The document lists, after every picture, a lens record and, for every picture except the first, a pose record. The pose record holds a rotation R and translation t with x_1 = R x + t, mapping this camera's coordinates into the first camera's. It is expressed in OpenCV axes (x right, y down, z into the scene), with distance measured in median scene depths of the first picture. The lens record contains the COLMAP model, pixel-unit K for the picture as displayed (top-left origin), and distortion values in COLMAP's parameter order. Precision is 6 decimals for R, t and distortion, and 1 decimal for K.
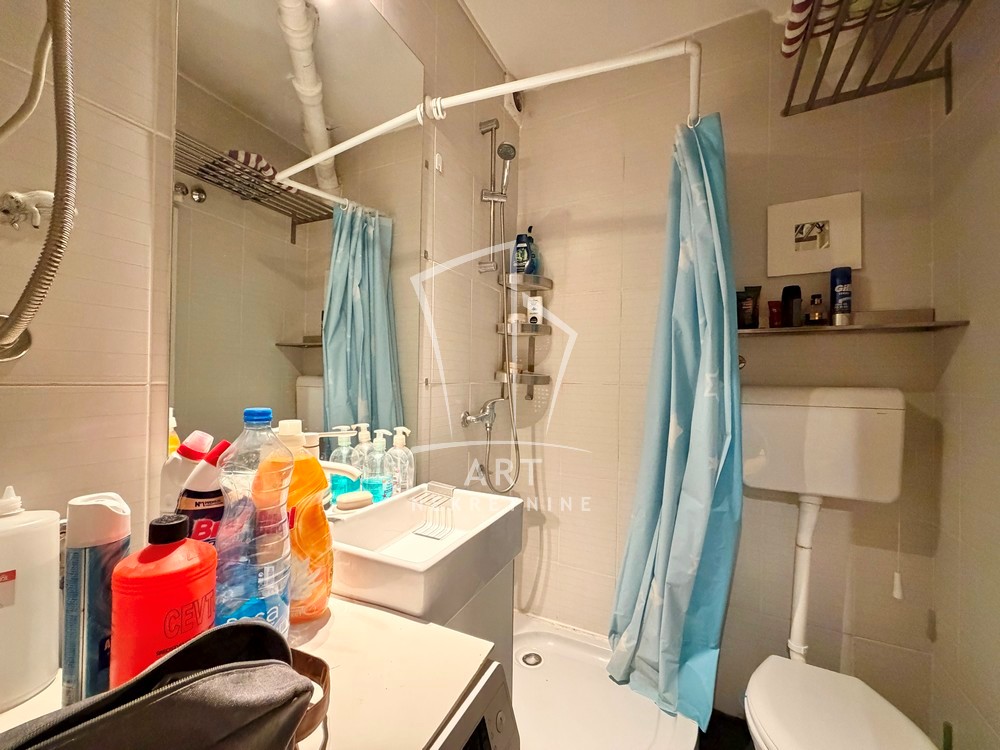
lens RADIAL K [[399.7, 0, 498.0], [0, 399.7, 376.1], [0, 0, 1]] dist [0.000489, 0.000284]
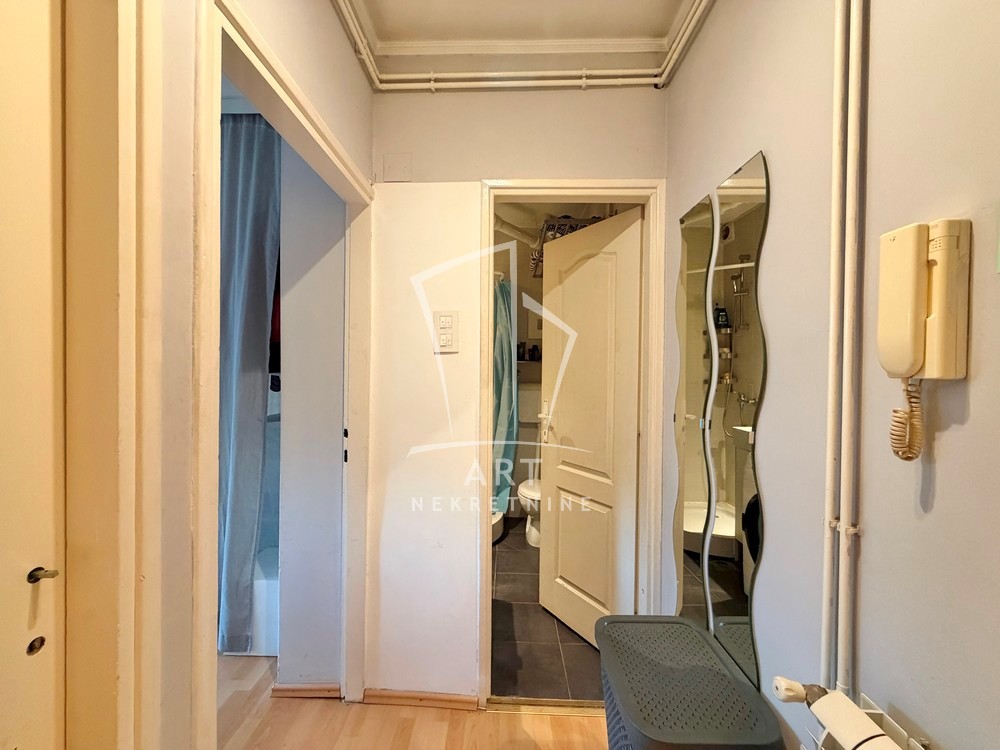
lens RADIAL K [[399.7, 0, 497.3], [0, 399.7, 376.5], [0, 0, 1]] dist [0.000489, 0.000284]
pose [[0.894306, -0.003042, 0.447446, -0.627175], [-0.003499, 0.999899, 0.013790, -0.051316], [-0.447443, -0.013898, 0.894204, -1.174038]]
